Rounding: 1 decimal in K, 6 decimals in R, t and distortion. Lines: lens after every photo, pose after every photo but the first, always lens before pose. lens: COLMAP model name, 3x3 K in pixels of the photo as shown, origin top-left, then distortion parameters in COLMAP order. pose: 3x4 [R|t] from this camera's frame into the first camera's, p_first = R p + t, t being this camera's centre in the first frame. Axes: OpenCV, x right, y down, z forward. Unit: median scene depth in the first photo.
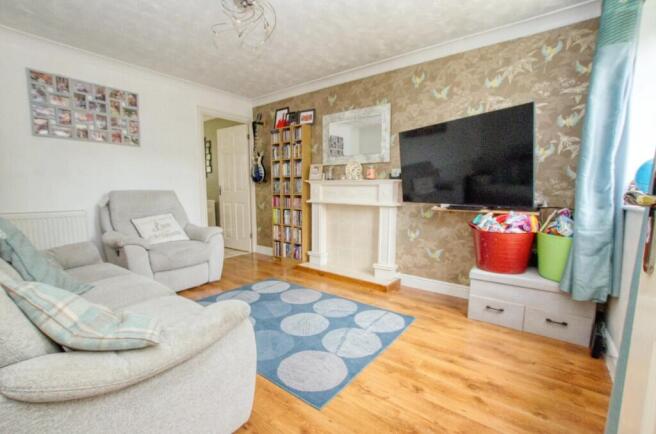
lens RADIAL K [[286.5, 0, 330.3], [0, 286.5, 223.1], [0, 0, 1]] dist [-0.042165, 0.011254]
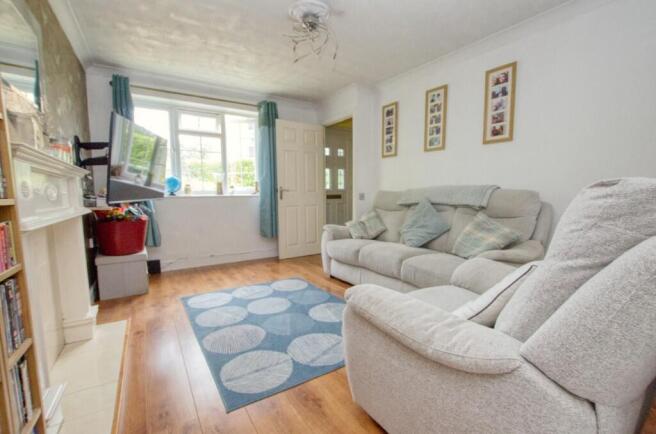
lens RADIAL K [[286.5, 0, 330.3], [0, 286.5, 223.1], [0, 0, 1]] dist [-0.042165, 0.011254]
pose [[-0.943700, -0.039082, 0.328487, -0.640593], [0.036487, 0.974641, 0.220780, -0.198721], [-0.328785, 0.220335, -0.918342, 1.773543]]
